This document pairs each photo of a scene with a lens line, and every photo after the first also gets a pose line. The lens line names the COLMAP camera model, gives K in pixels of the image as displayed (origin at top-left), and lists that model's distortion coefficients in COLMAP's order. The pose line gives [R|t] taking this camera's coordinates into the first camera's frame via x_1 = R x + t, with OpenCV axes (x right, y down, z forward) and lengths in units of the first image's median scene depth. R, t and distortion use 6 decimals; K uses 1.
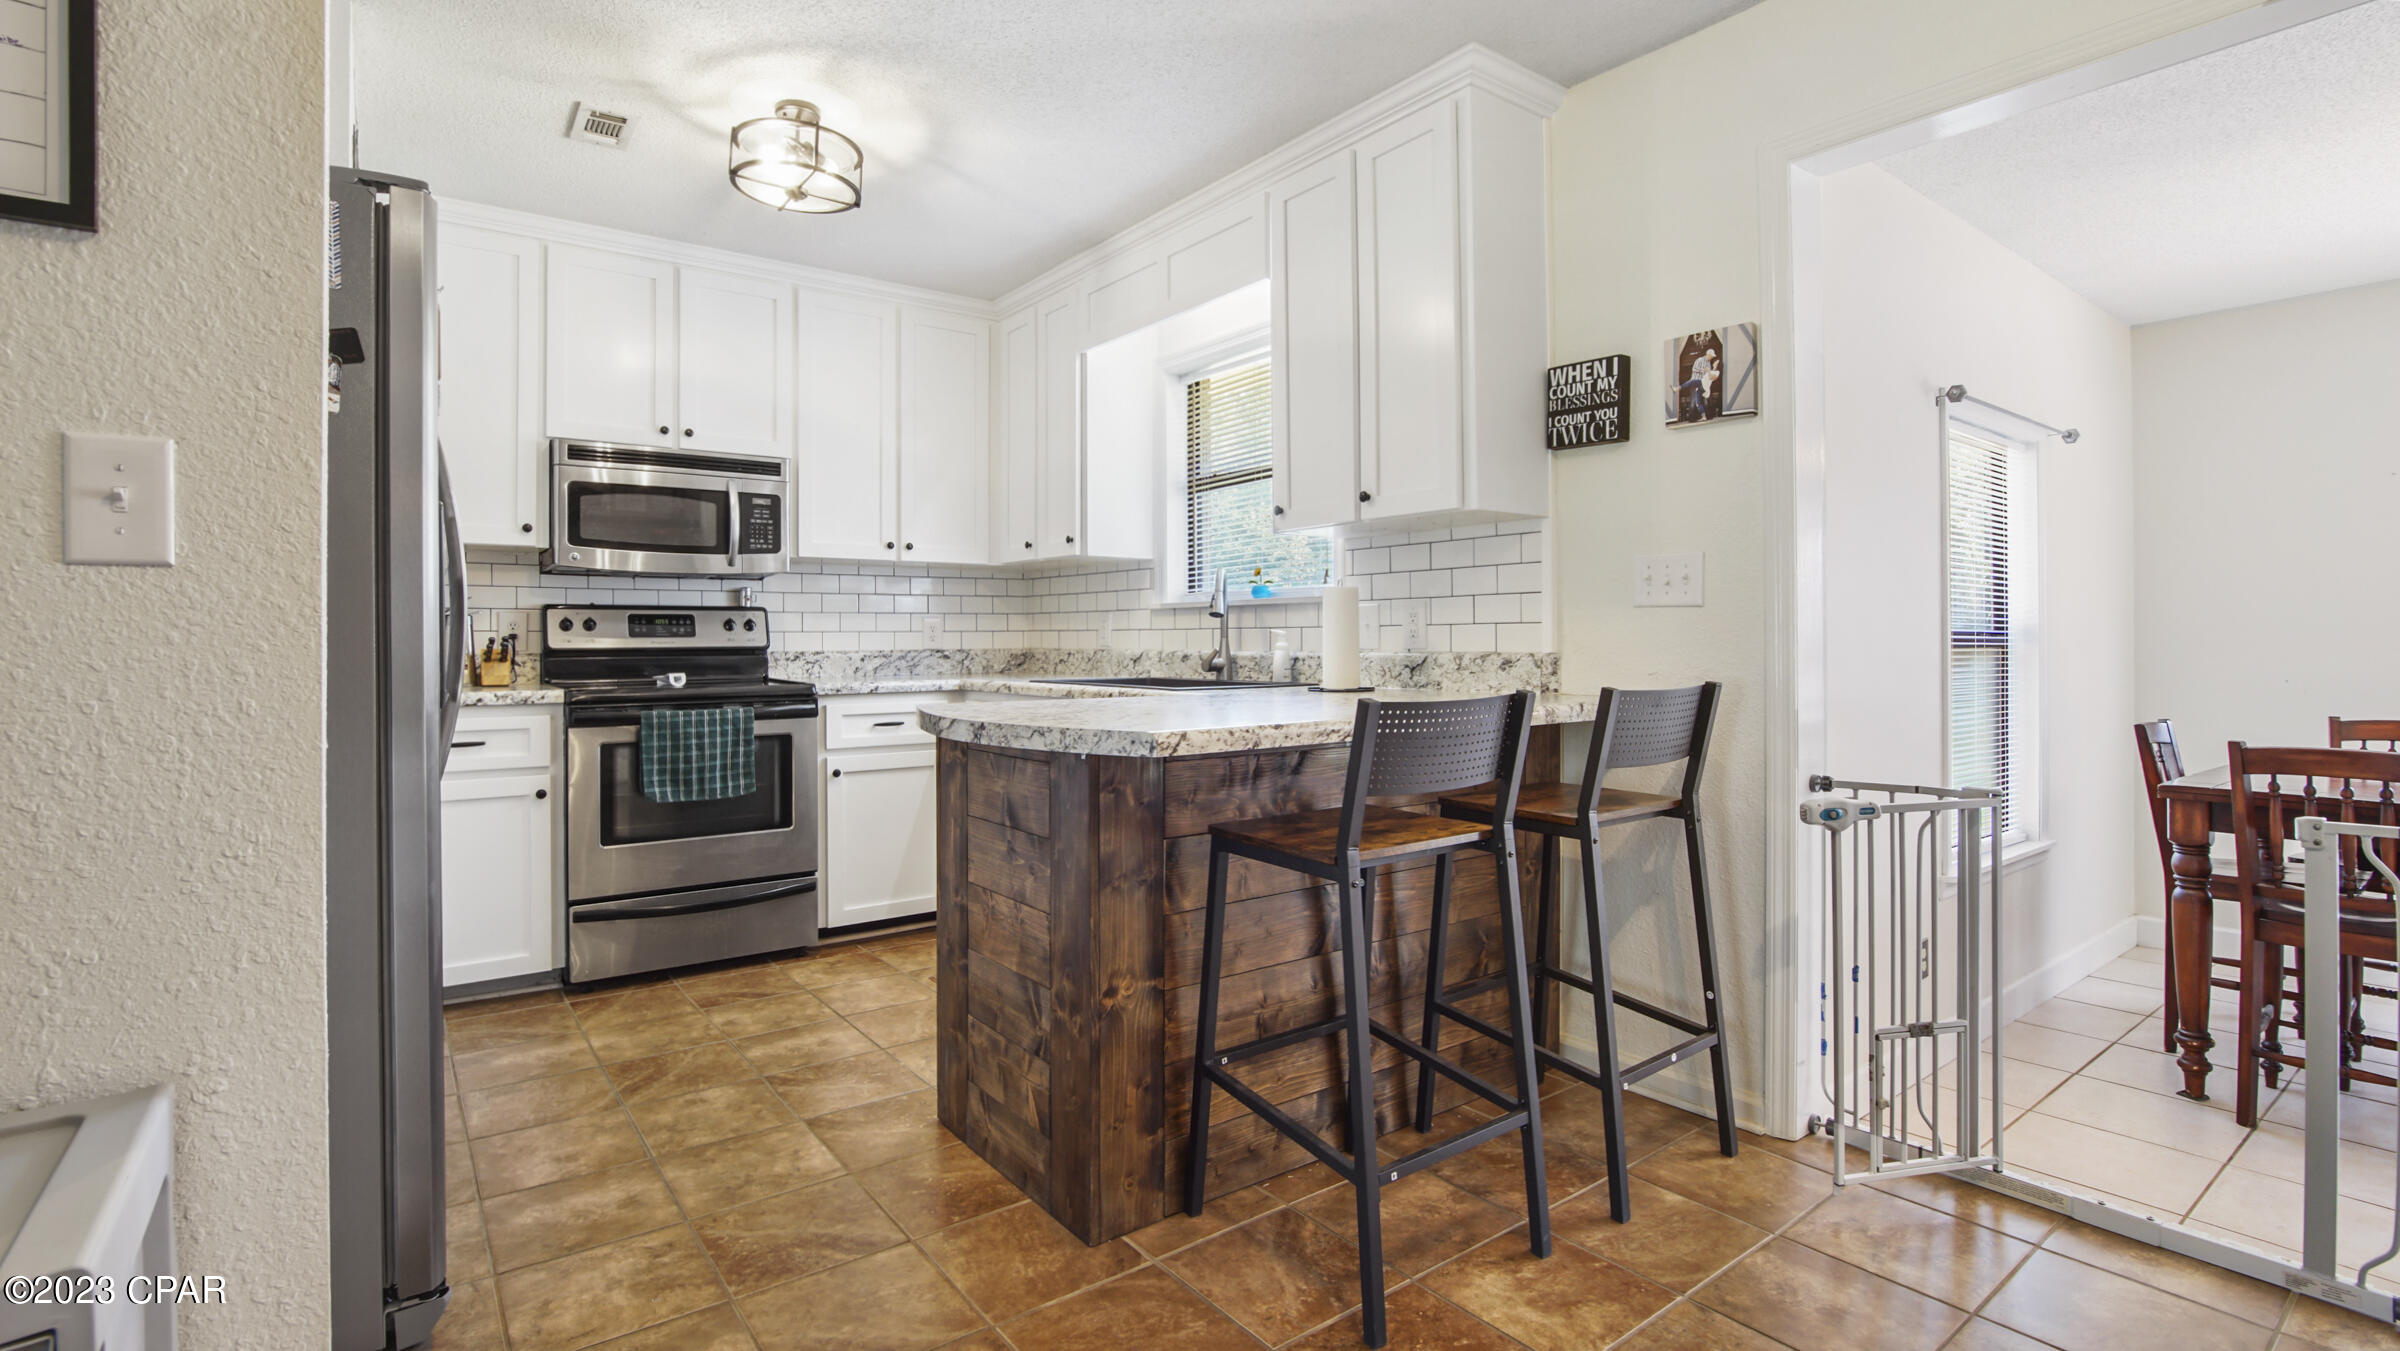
lens RADIAL K [[1109.1, 0, 1194.8], [0, 1109.1, 620.2], [0, 0, 1]] dist [-0.030120, 0.000222]
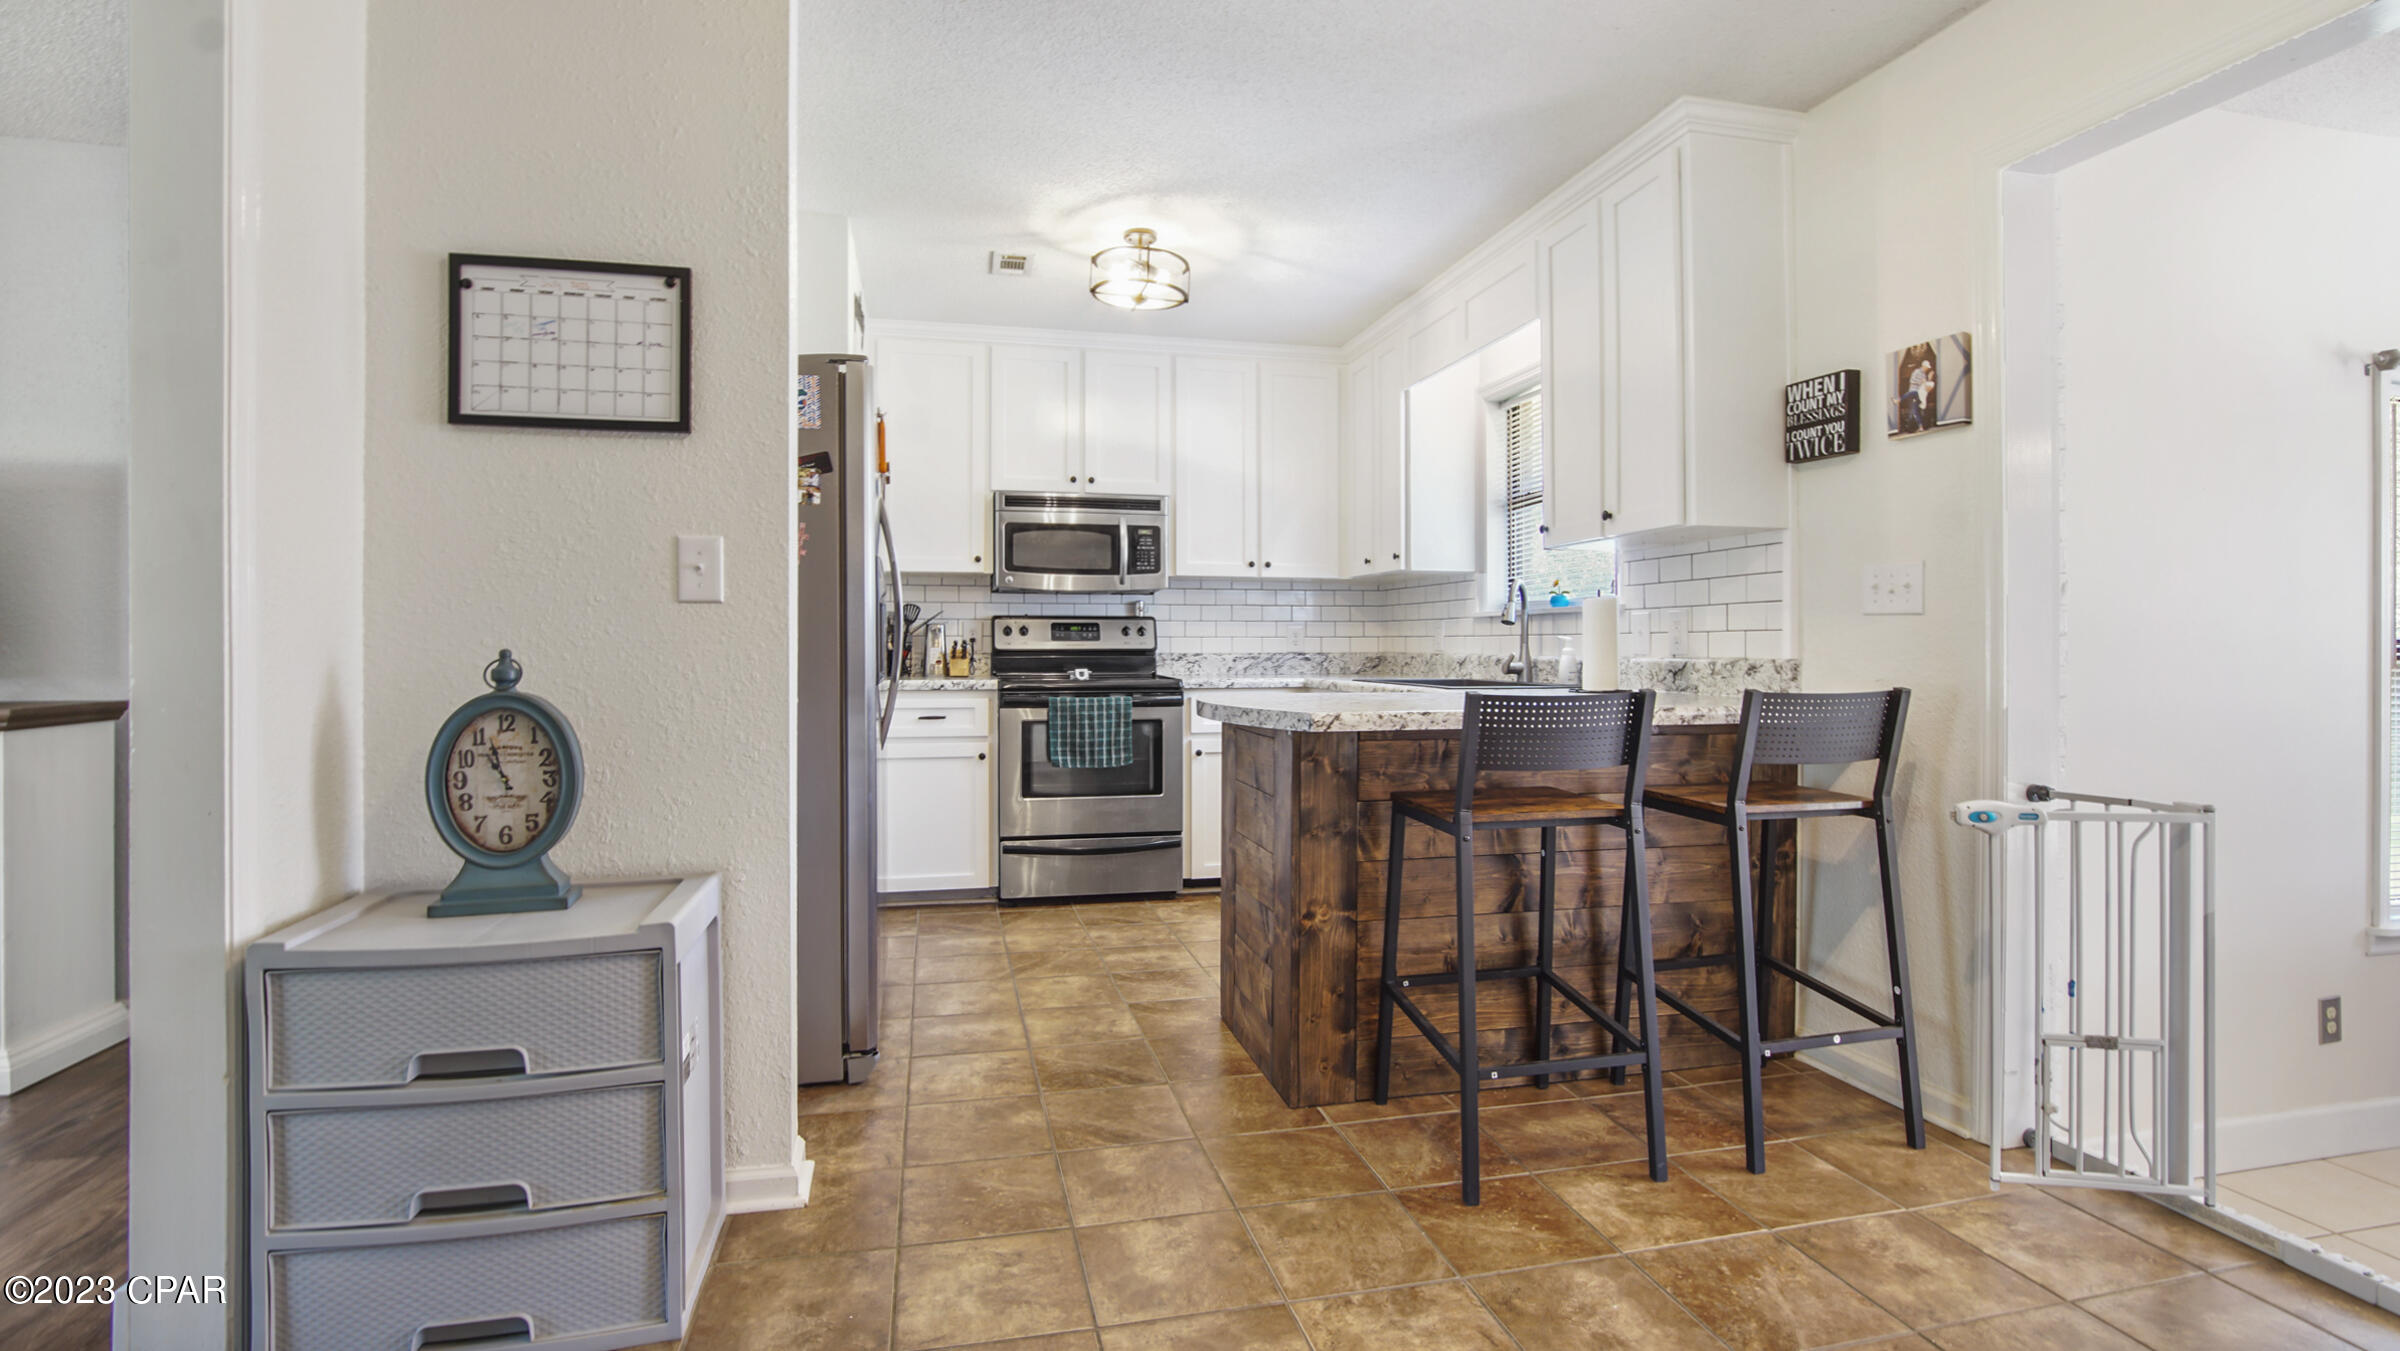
lens RADIAL K [[1109.1, 0, 1194.8], [0, 1109.1, 620.2], [0, 0, 1]] dist [-0.030120, 0.000222]
pose [[0.915248, -0.003530, -0.402875, 0.246123], [0.001741, 0.999987, -0.004806, -0.003320], [0.402886, 0.003697, 0.915243, -0.185260]]
